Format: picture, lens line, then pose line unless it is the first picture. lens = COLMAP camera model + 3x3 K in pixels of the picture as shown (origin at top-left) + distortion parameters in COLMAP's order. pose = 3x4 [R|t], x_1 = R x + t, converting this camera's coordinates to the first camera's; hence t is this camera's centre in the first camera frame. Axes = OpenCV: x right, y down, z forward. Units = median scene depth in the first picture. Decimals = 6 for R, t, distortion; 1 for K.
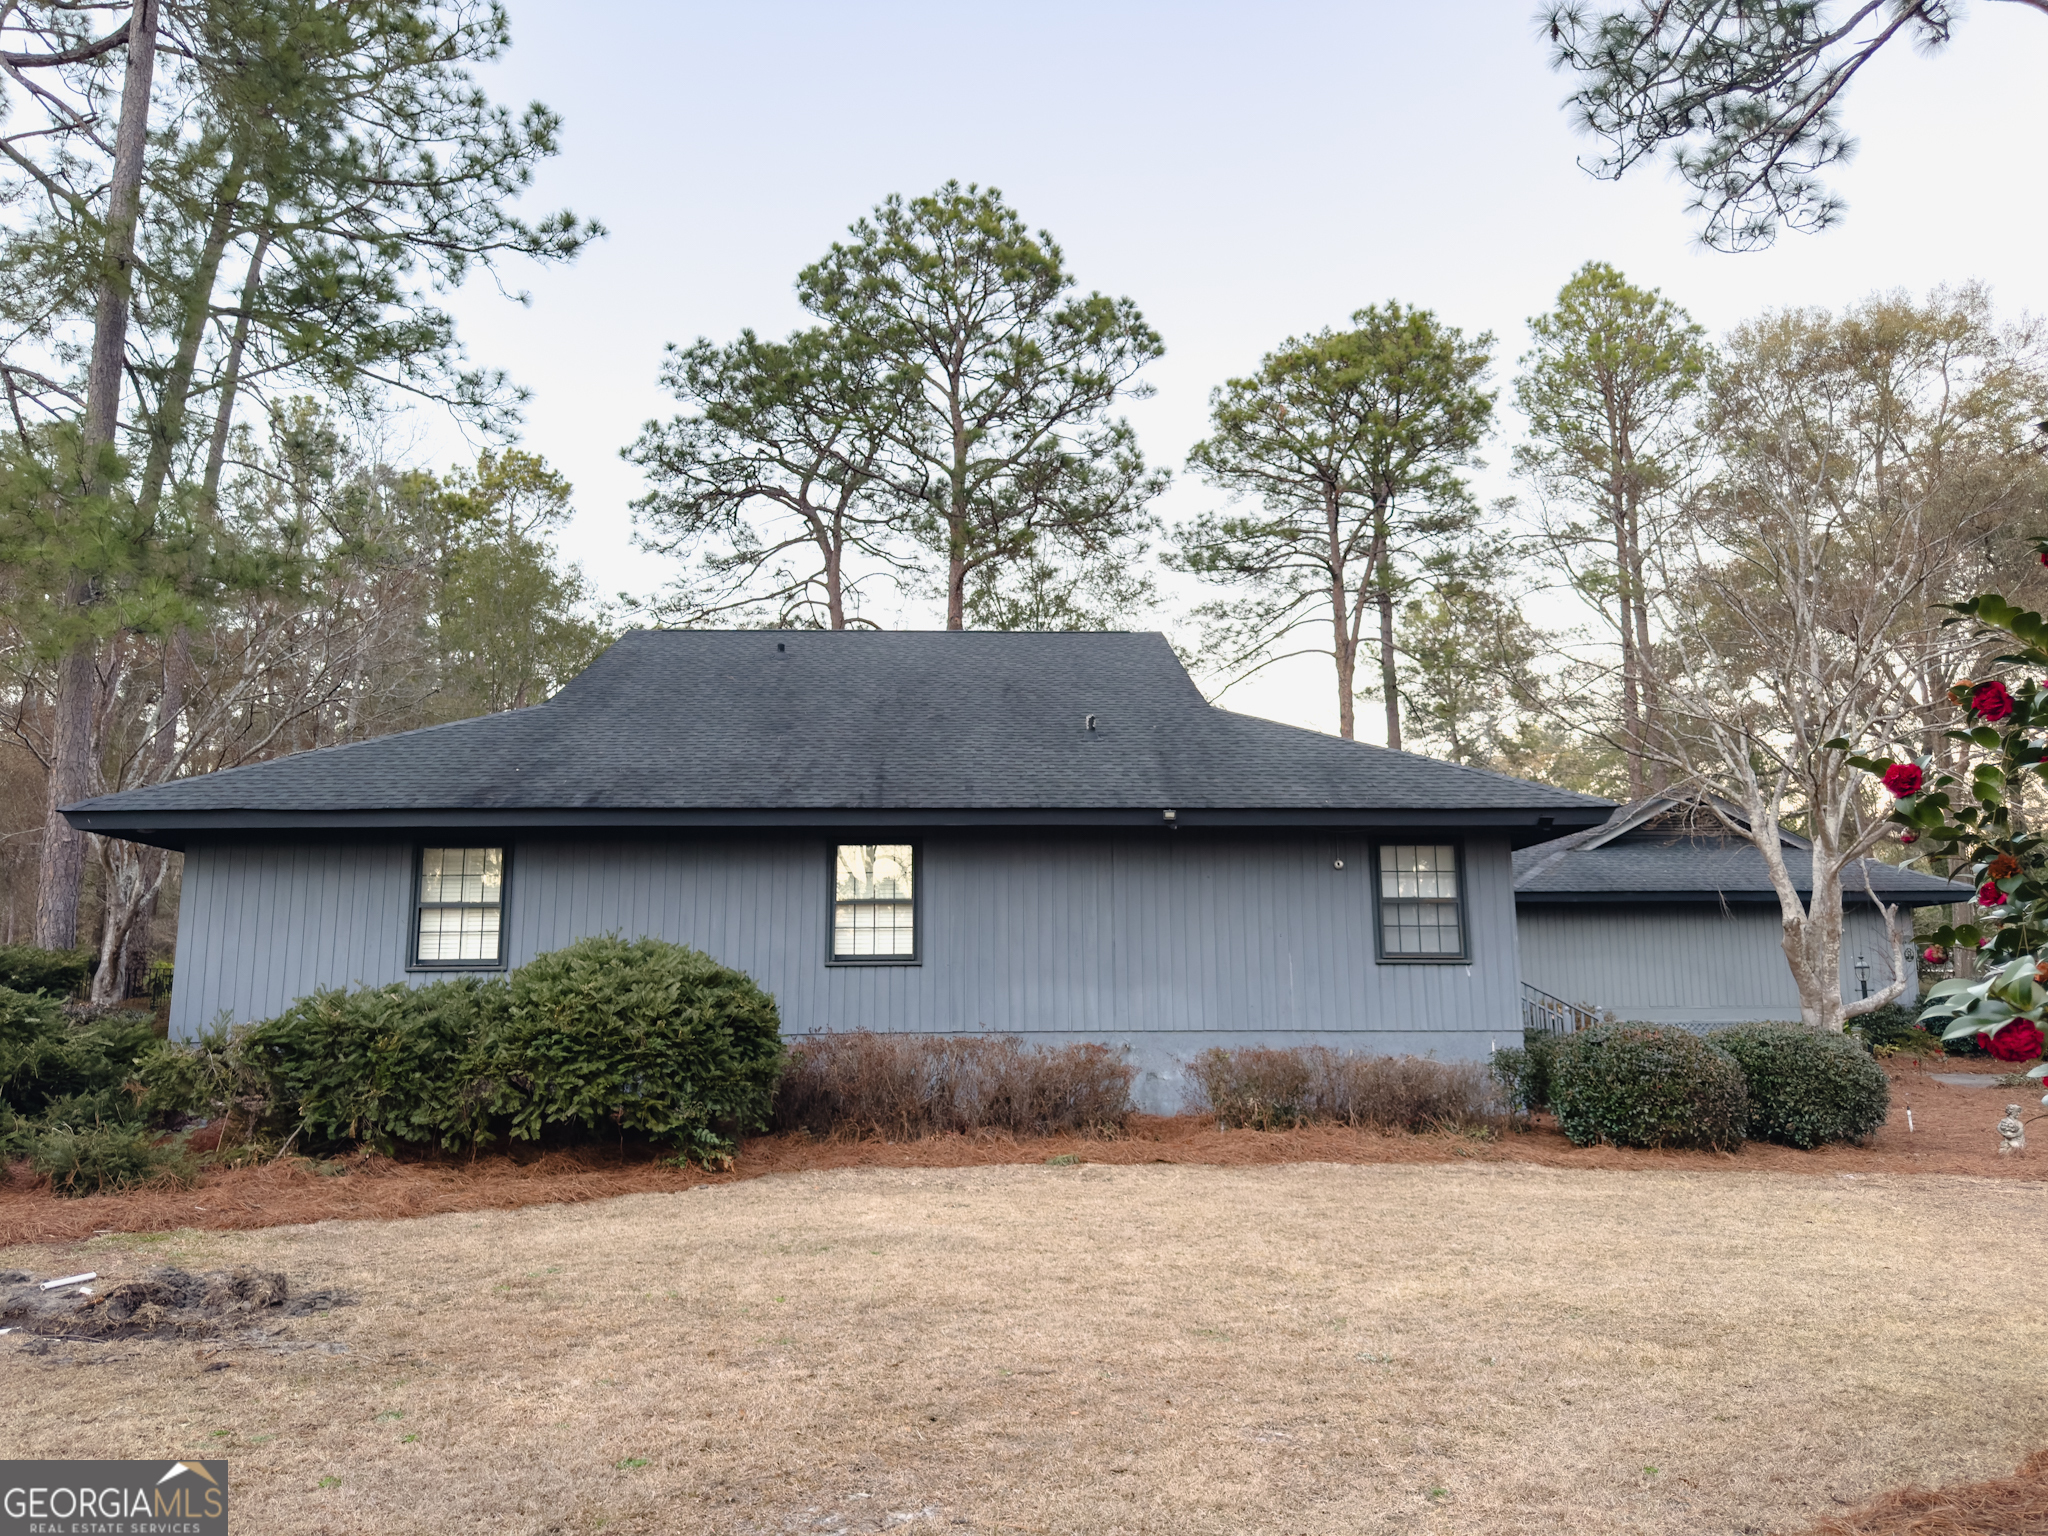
lens RADIAL K [[1445.6, 0, 1016.6], [0, 1445.6, 760.7], [0, 0, 1]] dist [0.065175, -0.092553]
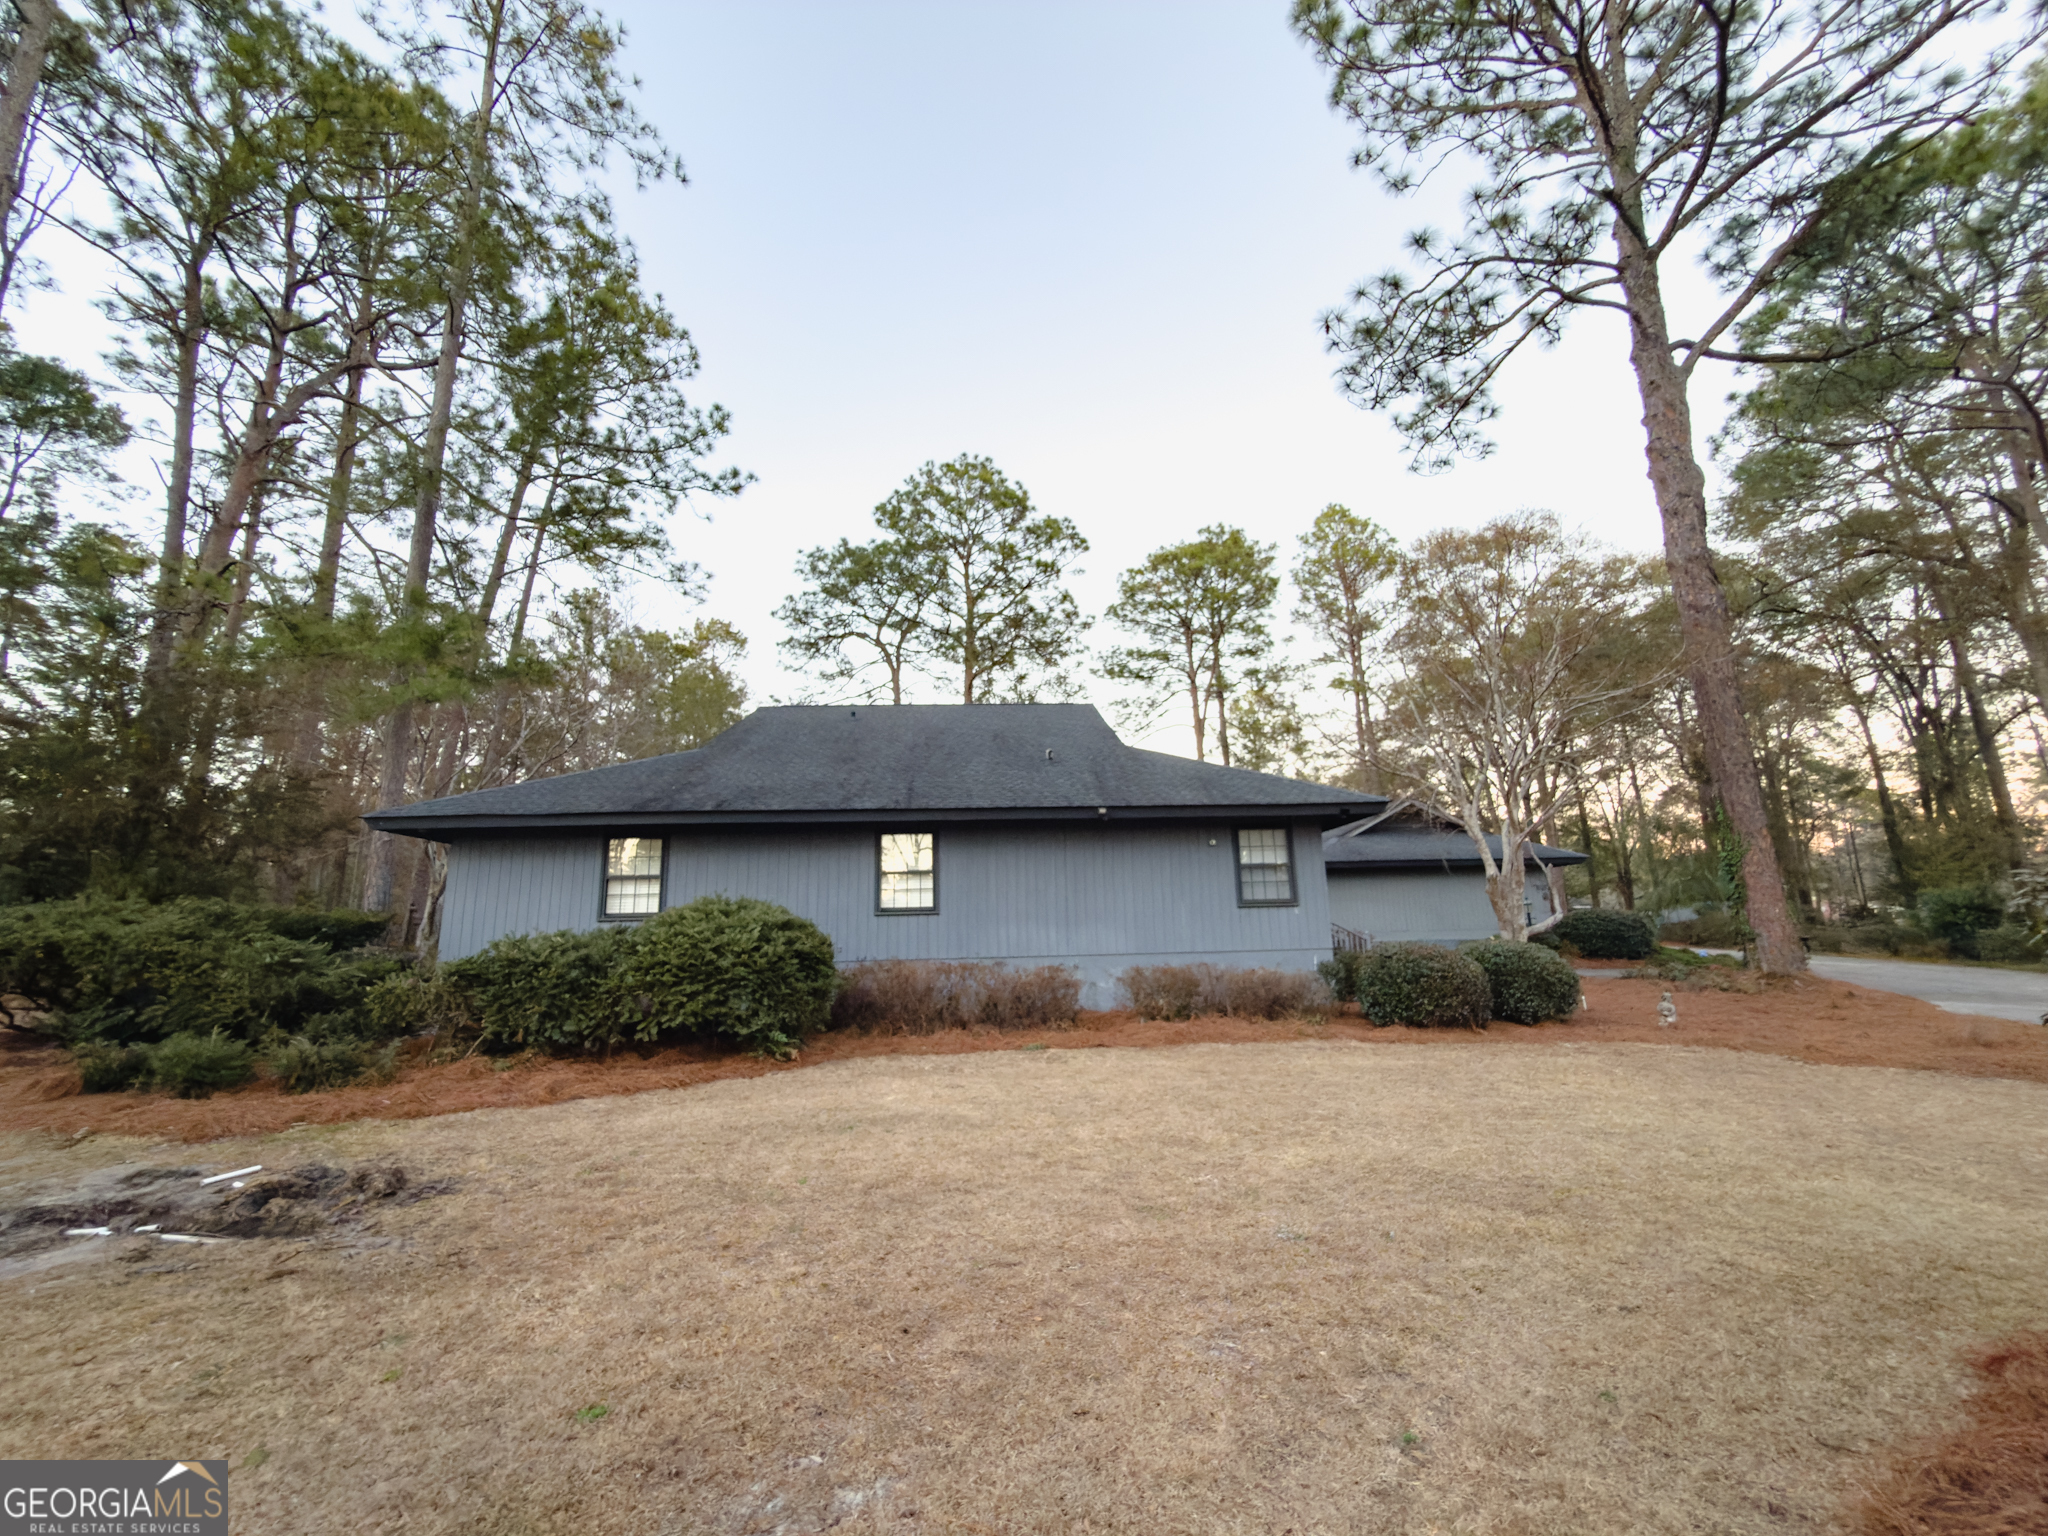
lens RADIAL K [[819.6, 0, 1017.0], [0, 819.6, 763.3], [0, 0, 1]] dist [-0.001645, 0.000995]
pose [[0.999848, -0.014219, 0.010082, 0.007491], [0.014628, 0.999023, -0.041710, 0.018420], [-0.009479, 0.041851, 0.999079, 0.116044]]
